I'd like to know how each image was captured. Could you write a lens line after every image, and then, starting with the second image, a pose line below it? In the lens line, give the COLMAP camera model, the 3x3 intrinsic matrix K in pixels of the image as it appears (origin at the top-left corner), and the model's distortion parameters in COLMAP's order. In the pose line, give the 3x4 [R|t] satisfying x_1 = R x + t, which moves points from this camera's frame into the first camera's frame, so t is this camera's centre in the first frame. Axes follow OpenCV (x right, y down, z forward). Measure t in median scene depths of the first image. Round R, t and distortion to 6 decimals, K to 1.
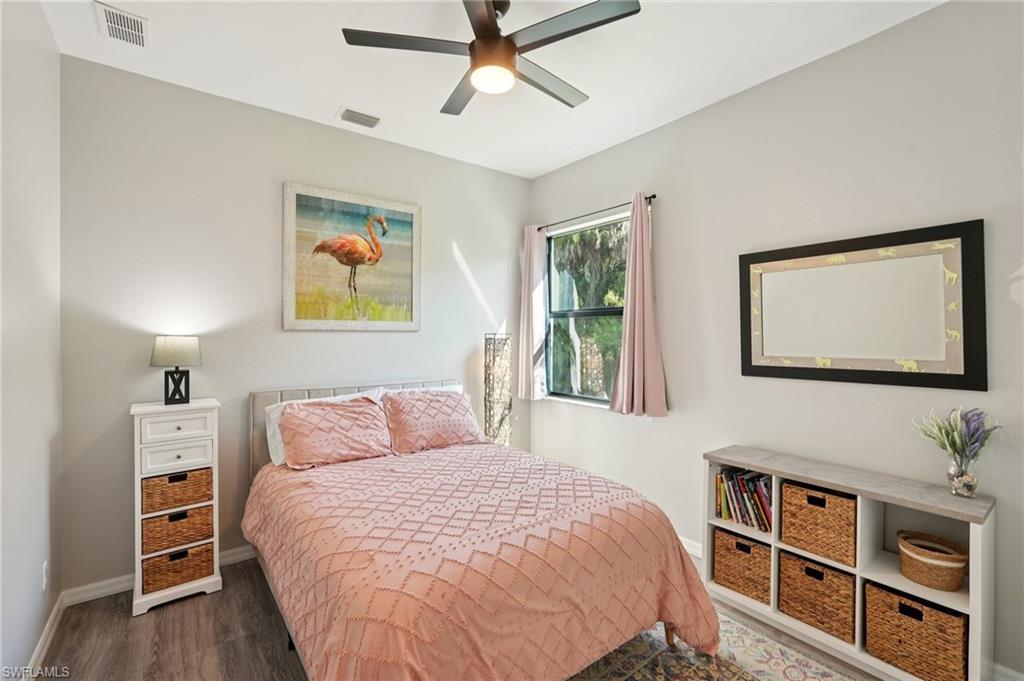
lens RADIAL K [[450.4, 0, 512.3], [0, 450.4, 345.4], [0, 0, 1]] dist [-0.014129, 0.008209]
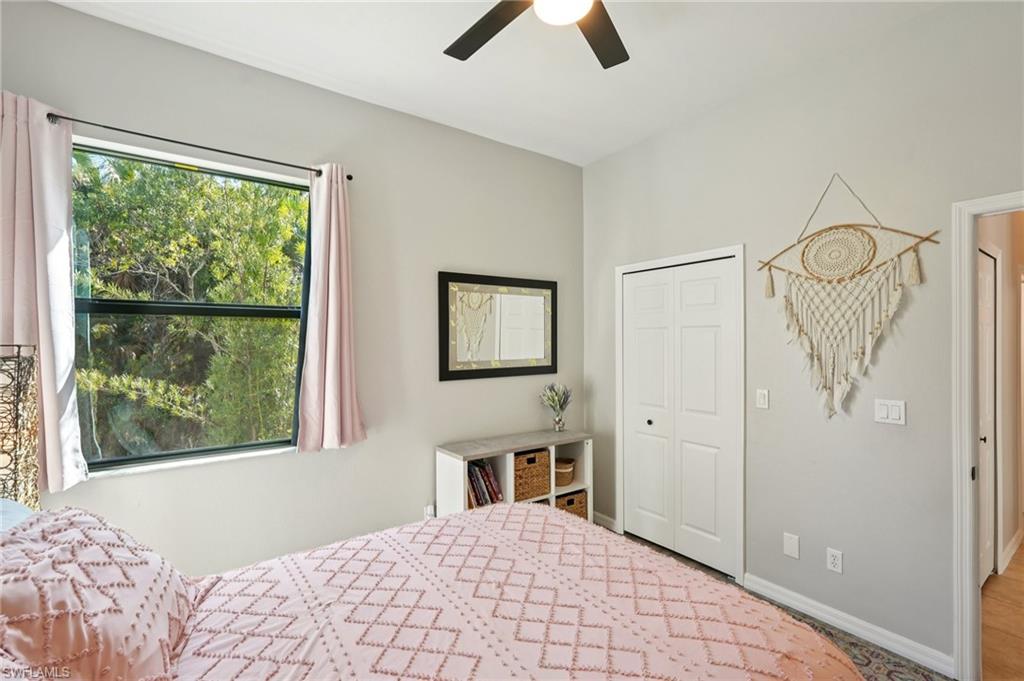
lens RADIAL K [[450.4, 0, 512.3], [0, 450.4, 345.4], [0, 0, 1]] dist [-0.014129, 0.008209]
pose [[0.027820, -0.013433, 0.999523, -0.640804], [0.023969, 0.999631, 0.012767, -0.033186], [-0.999326, 0.023602, 0.028132, 0.863623]]
